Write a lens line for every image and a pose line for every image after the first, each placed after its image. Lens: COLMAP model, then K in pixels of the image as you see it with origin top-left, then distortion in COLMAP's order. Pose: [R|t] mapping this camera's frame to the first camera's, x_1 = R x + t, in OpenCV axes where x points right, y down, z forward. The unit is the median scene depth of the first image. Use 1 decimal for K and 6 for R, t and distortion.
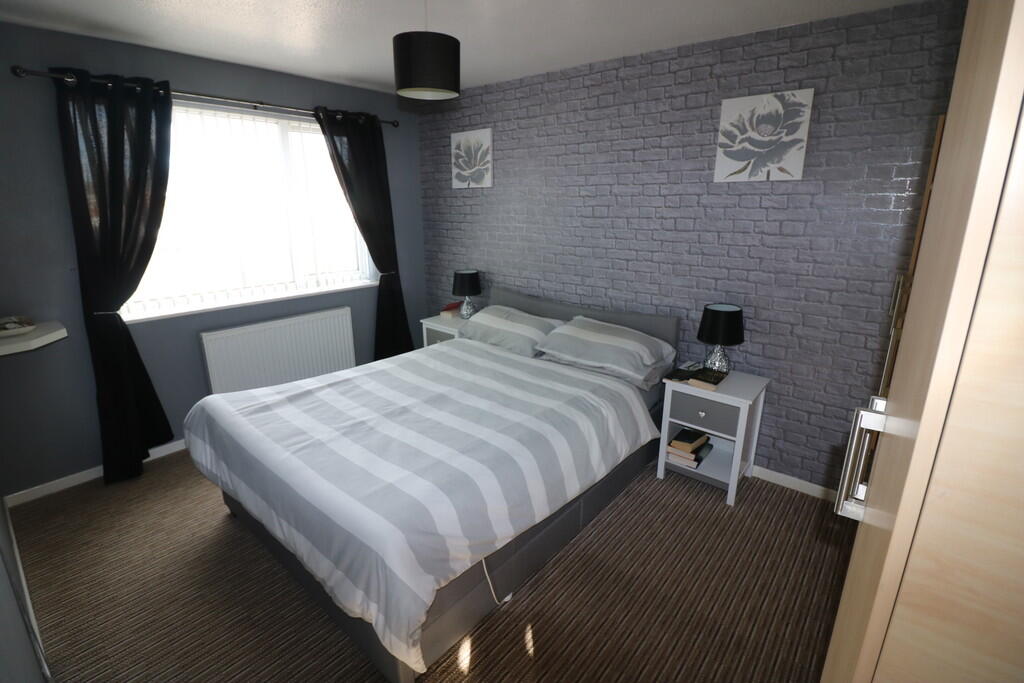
lens RADIAL K [[473.2, 0, 507.1], [0, 473.2, 332.0], [0, 0, 1]] dist [0.000123, -0.012192]
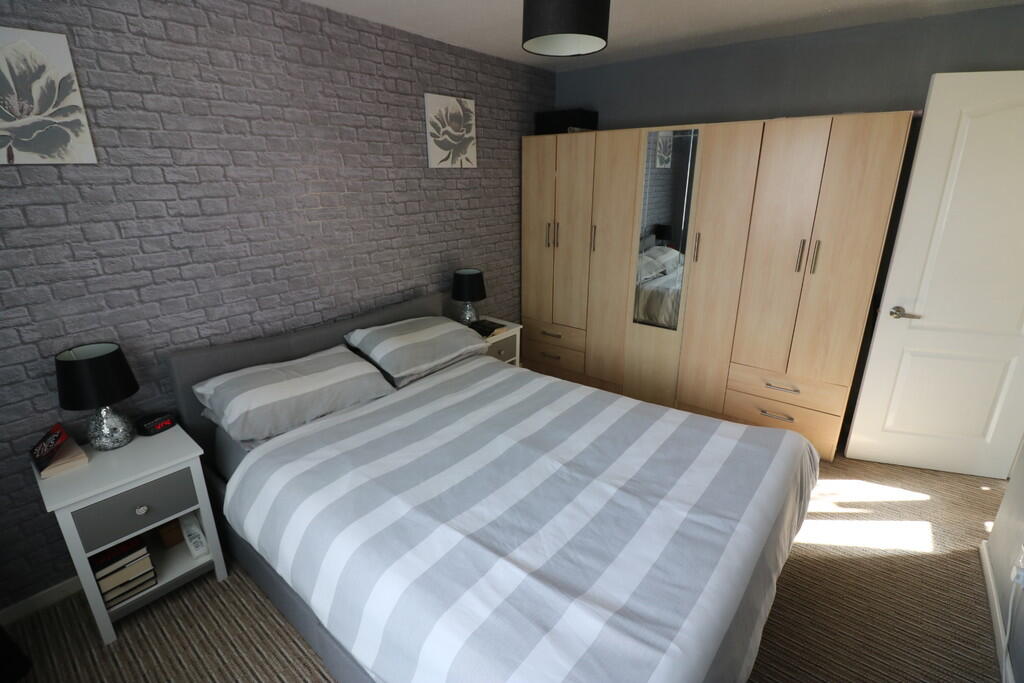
lens RADIAL K [[473.2, 0, 507.1], [0, 473.2, 332.0], [0, 0, 1]] dist [0.000123, -0.012192]
pose [[-0.020870, -0.314965, 0.948874, -0.772049], [0.268657, 0.912406, 0.308769, -0.263819], [-0.963010, 0.261365, 0.065576, 0.871436]]
